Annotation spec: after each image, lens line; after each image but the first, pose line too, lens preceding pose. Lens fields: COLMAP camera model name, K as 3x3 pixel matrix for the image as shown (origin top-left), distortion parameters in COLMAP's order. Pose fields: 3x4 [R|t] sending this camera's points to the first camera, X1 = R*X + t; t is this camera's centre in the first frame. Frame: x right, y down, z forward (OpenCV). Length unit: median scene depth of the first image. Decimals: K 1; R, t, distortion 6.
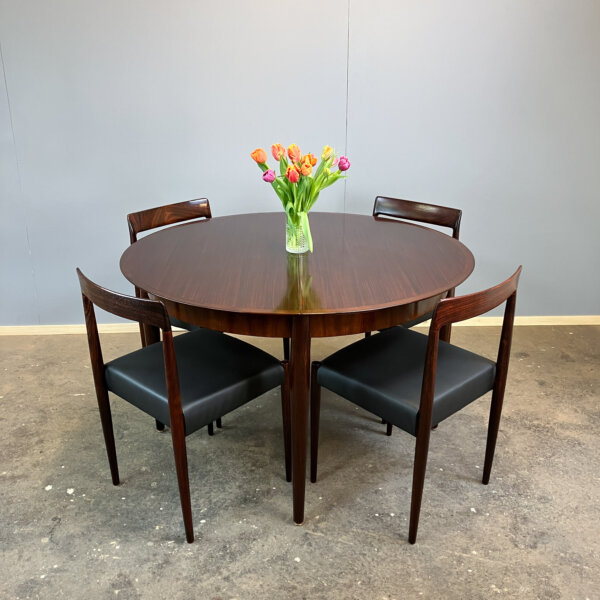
lens RADIAL K [[661.9, 0, 299.4], [0, 661.9, 305.1], [0, 0, 1]] dist [0.031876, 0.000000]
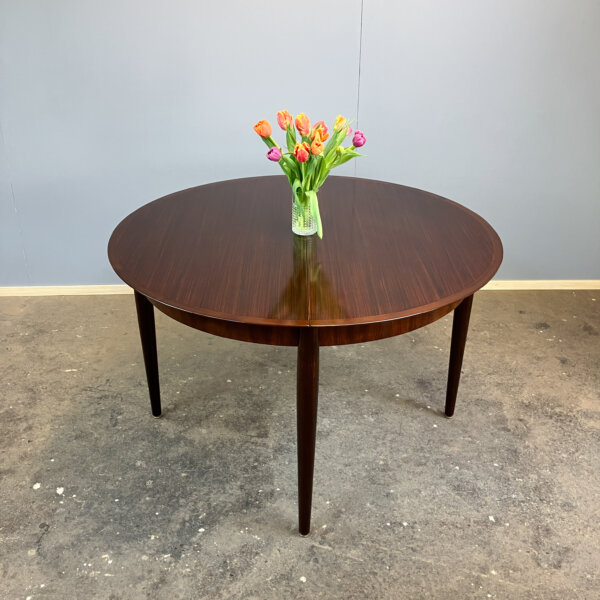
lens RADIAL K [[661.9, 0, 301.2], [0, 661.9, 287.4], [0, 0, 1]] dist [0.031876, 0.000000]
pose [[0.999963, 0.008498, -0.001587, -0.006715], [-0.008300, 0.995084, 0.098682, -0.101982], [0.002418, -0.098666, 0.995118, 0.101463]]
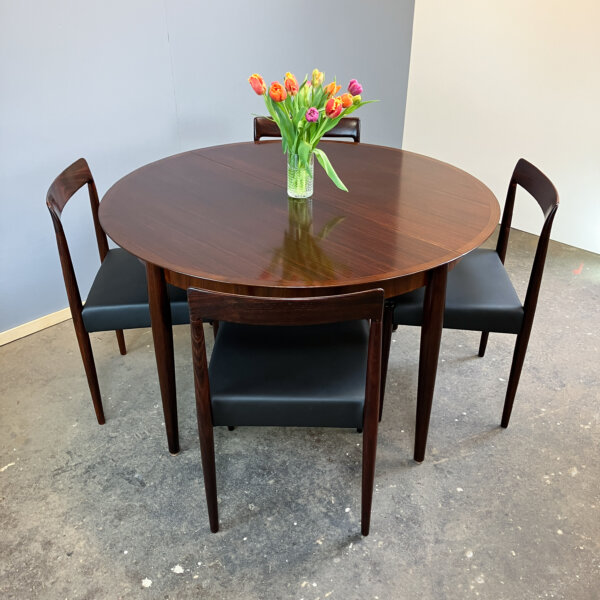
lens RADIAL K [[661.9, 0, 301.3], [0, 661.9, 299.9], [0, 0, 1]] dist [0.031876, 0.000000]
pose [[0.736821, -0.328280, 0.591039, -0.606655], [0.240180, 0.944279, 0.225057, -0.156125], [-0.631988, -0.023871, 0.774611, 0.333088]]
